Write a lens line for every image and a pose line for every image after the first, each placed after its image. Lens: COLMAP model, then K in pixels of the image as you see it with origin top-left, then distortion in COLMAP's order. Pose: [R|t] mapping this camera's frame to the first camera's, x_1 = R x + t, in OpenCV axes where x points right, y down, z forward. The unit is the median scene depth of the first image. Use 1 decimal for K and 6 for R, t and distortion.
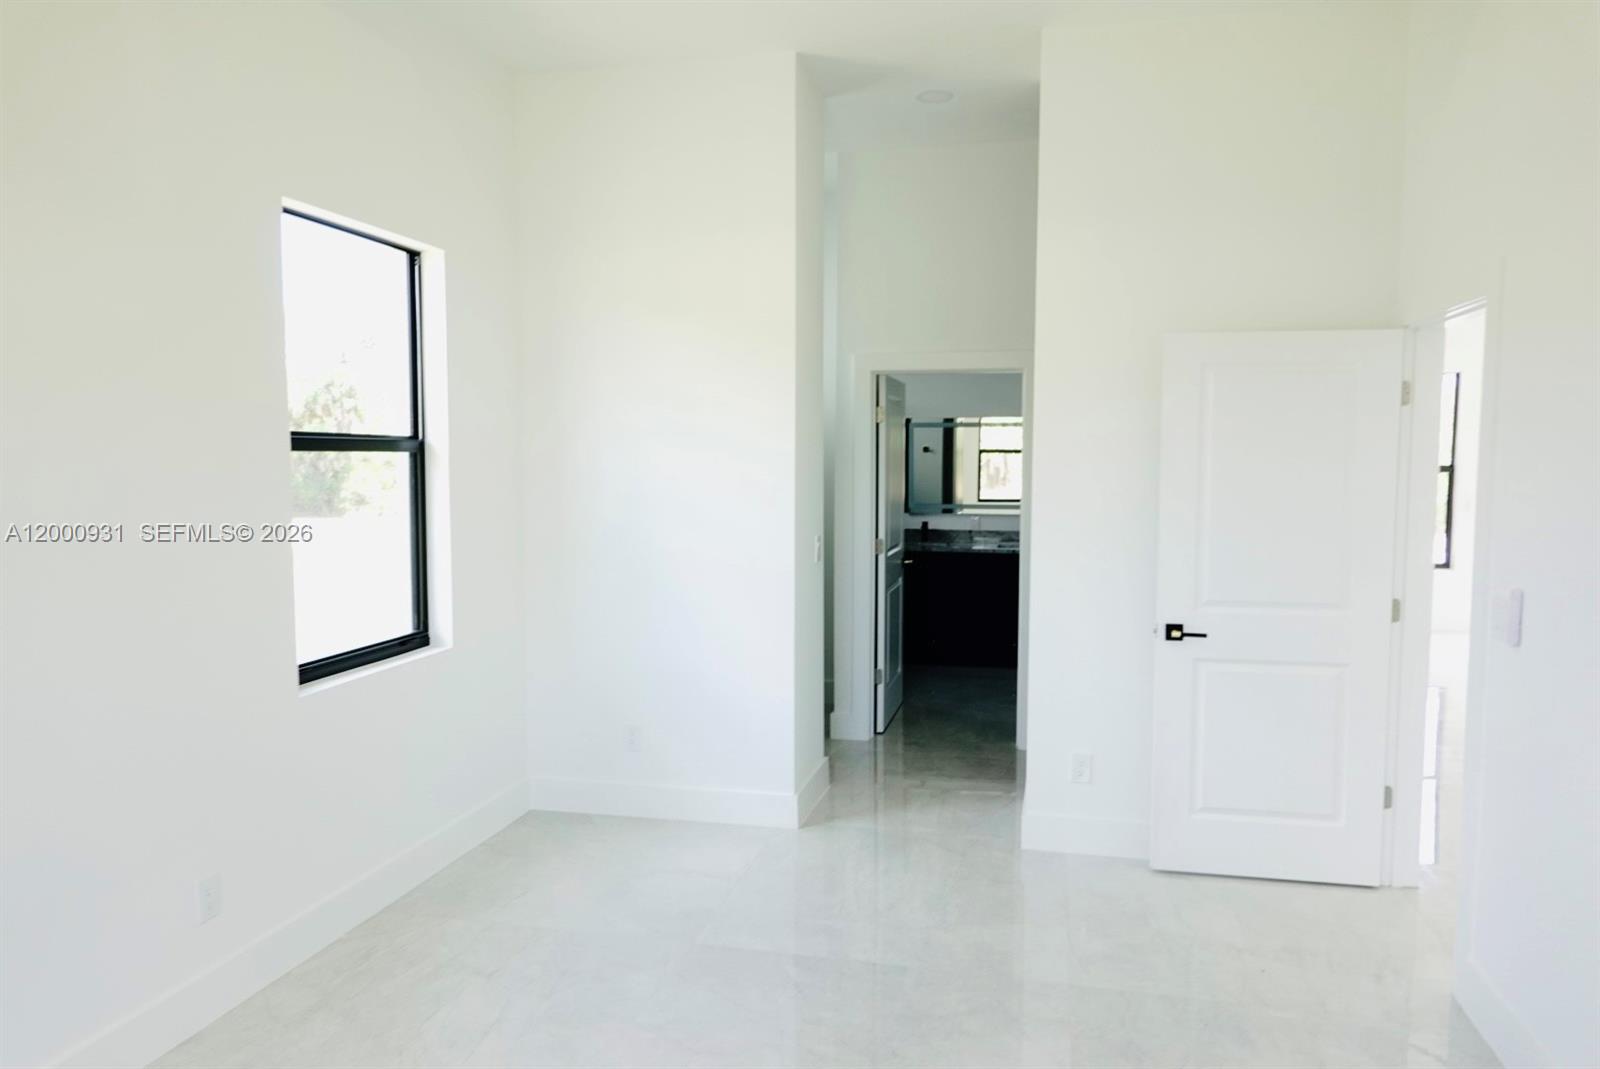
lens RADIAL K [[1132.8, 0, 806.4], [0, 1132.8, 538.7], [0, 0, 1]] dist [0.036560, 0.004709]
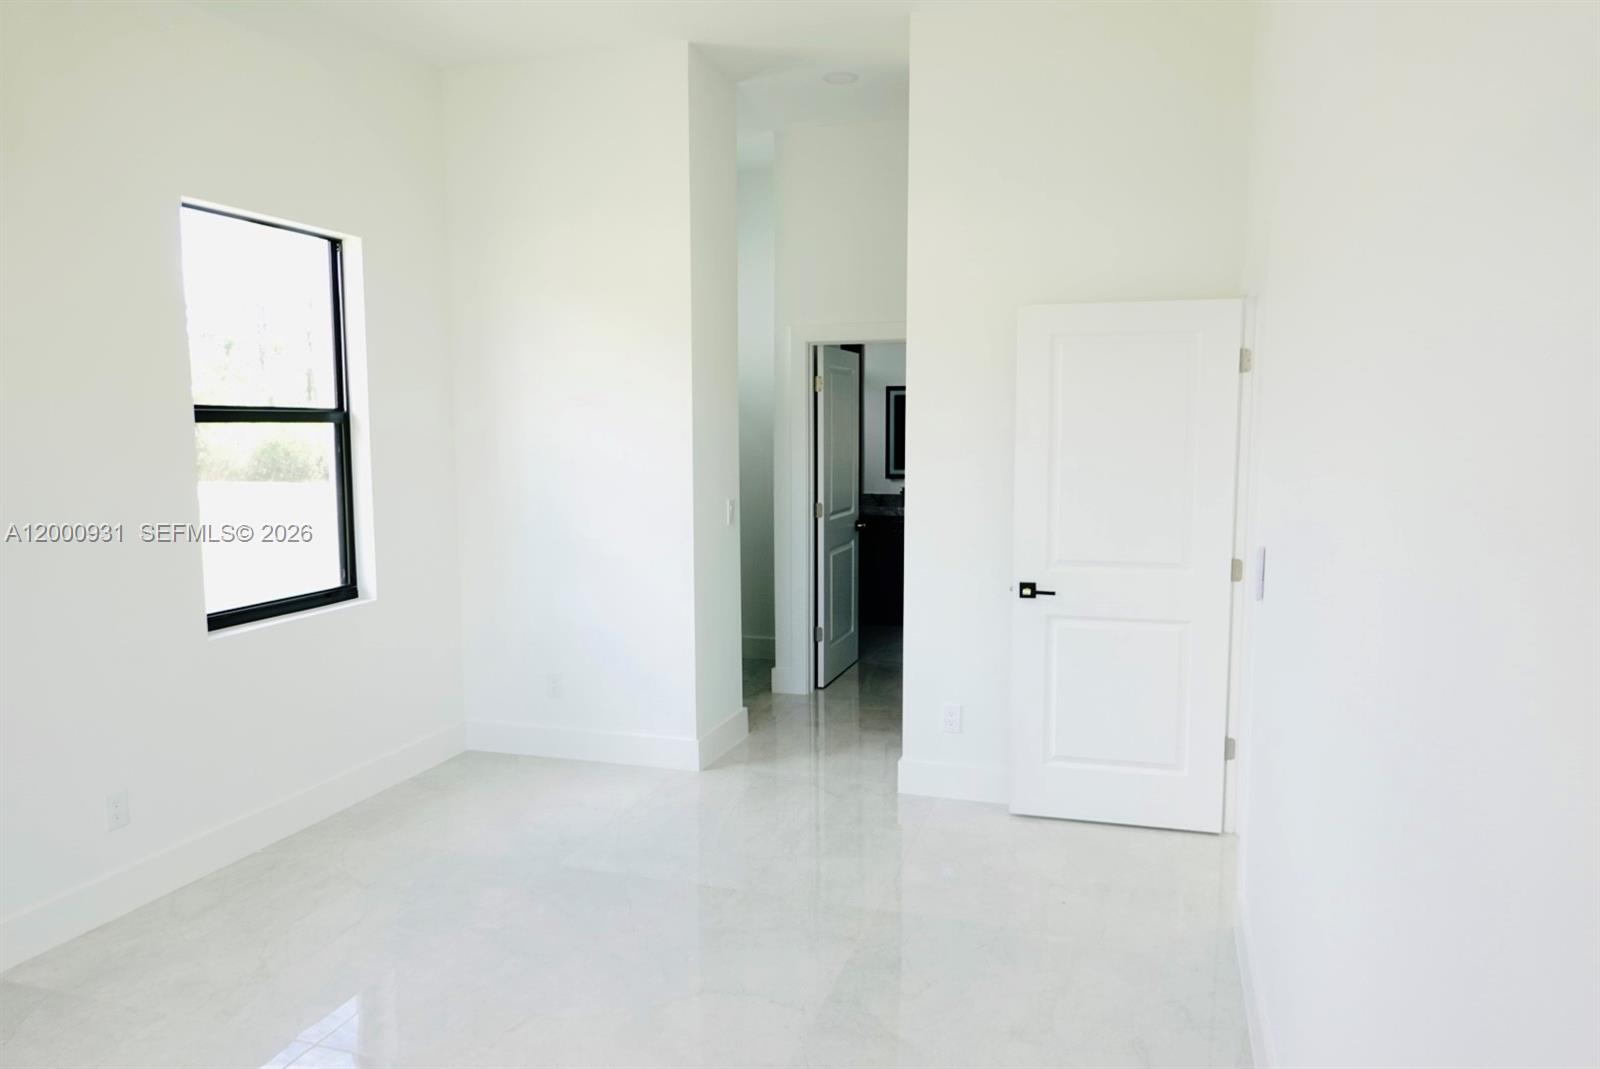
lens RADIAL K [[1132.8, 0, 793.9], [0, 1132.8, 538.4], [0, 0, 1]] dist [0.036560, 0.004709]
pose [[0.995886, 0.003202, -0.090562, 0.195488], [-0.000599, 0.999586, 0.028755, 0.003946], [0.090616, -0.028583, 0.995476, -0.063253]]
